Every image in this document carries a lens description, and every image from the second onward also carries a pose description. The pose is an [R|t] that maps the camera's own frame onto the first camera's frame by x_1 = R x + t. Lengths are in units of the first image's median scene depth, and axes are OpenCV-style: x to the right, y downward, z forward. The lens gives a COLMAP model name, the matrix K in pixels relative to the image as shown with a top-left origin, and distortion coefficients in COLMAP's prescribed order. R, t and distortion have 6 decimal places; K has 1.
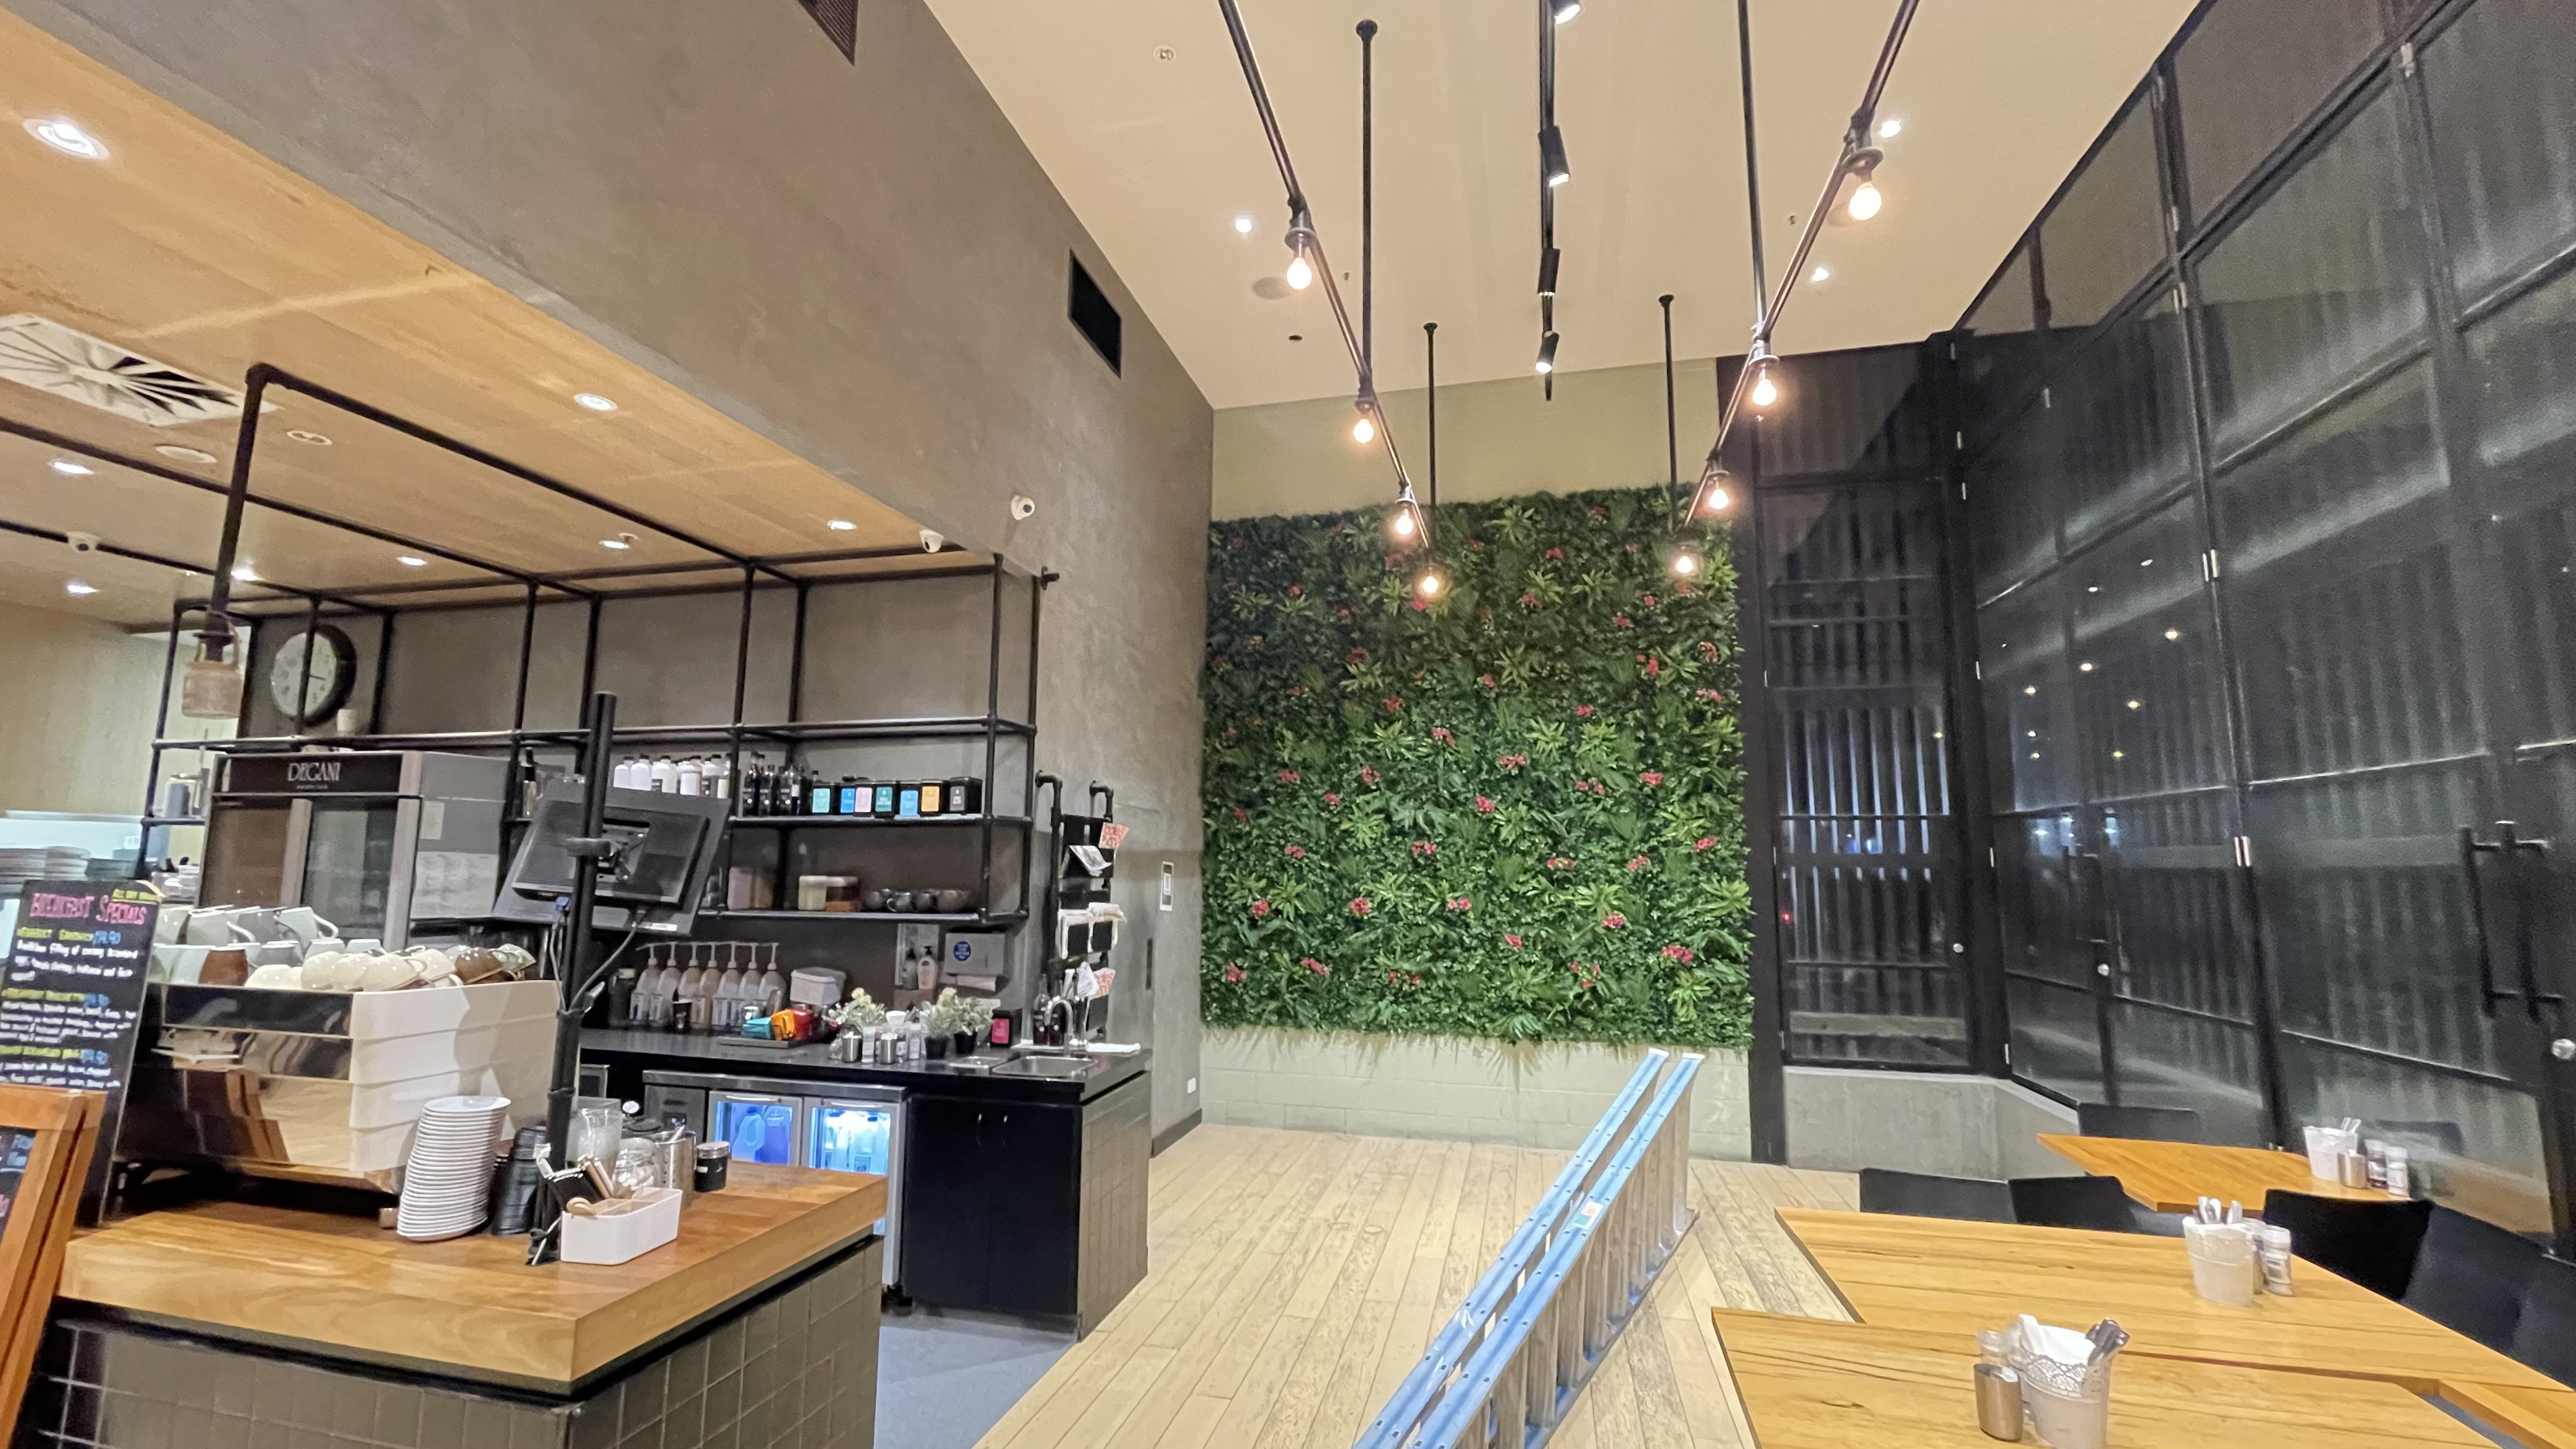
lens RADIAL K [[1038.2, 0, 1279.6], [0, 1038.2, 727.5], [0, 0, 1]] dist [0.000418, -0.000950]
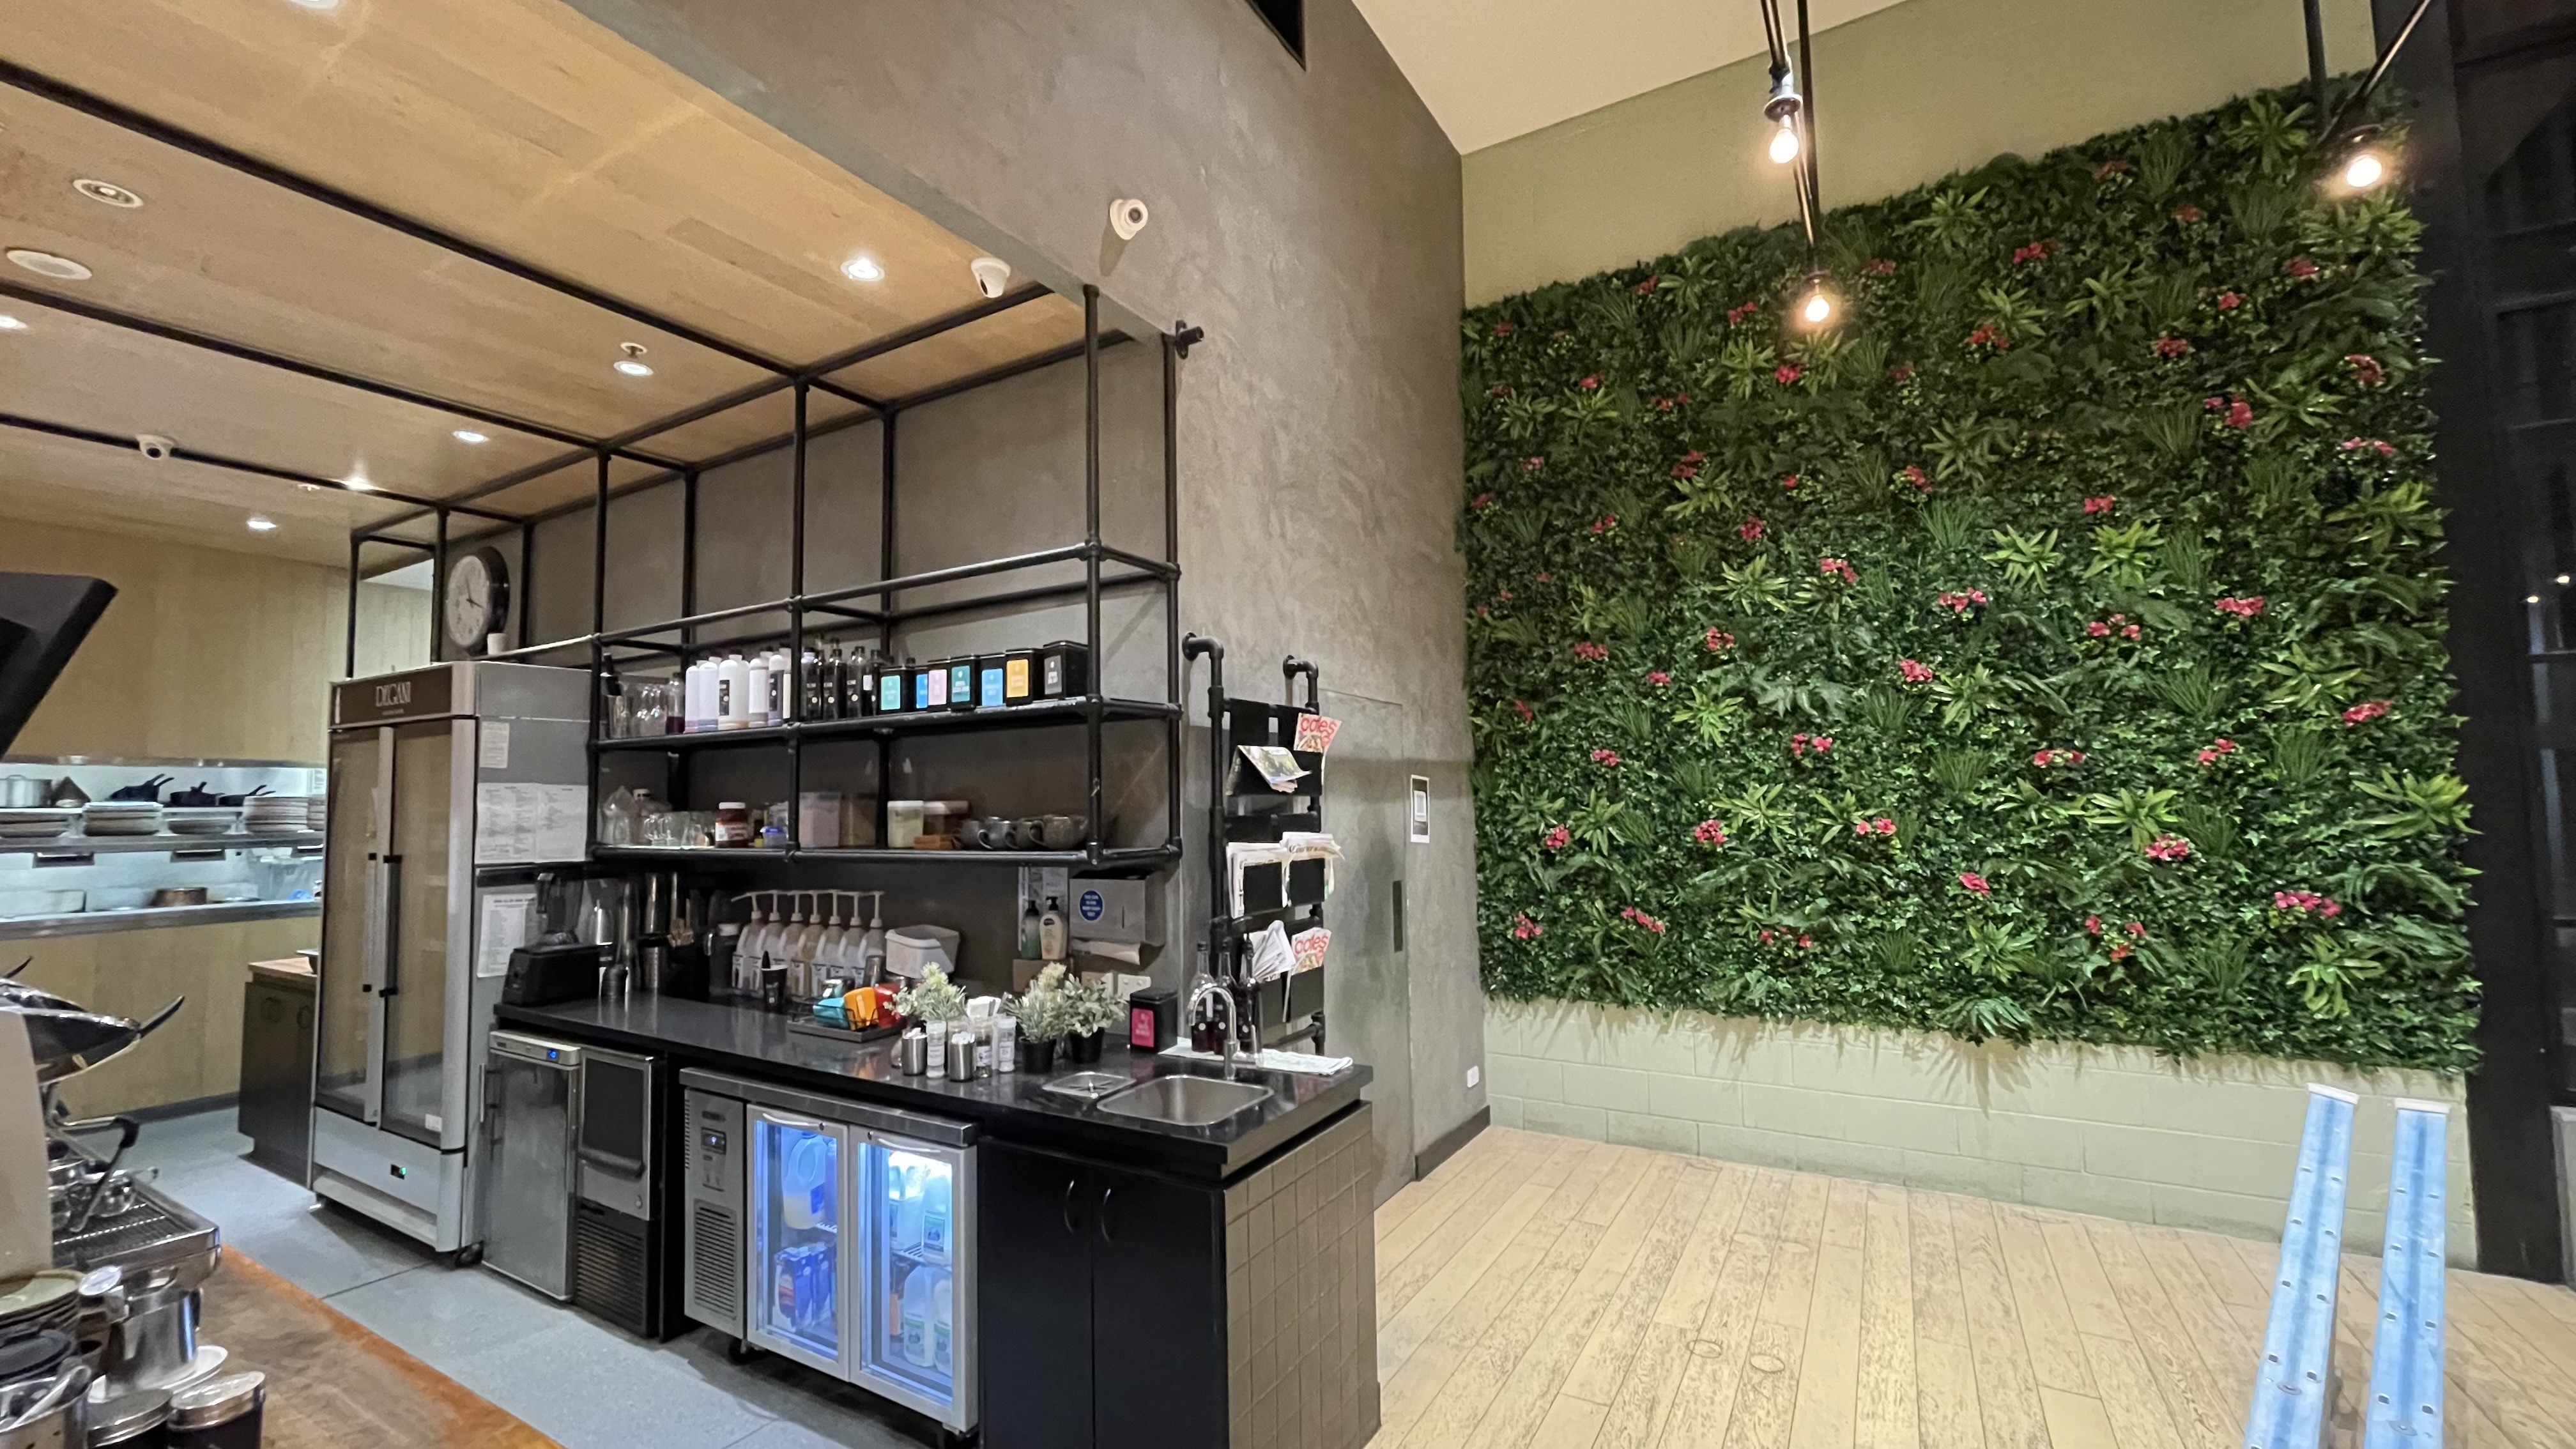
lens RADIAL K [[1038.2, 0, 1279.6], [0, 1038.2, 735.3], [0, 0, 1]] dist [0.000418, -0.000950]
pose [[0.956991, -0.043268, -0.286873, 0.006696], [0.063228, 0.996153, 0.060680, 0.054289], [0.283144, -0.076209, 0.956045, 0.299738]]
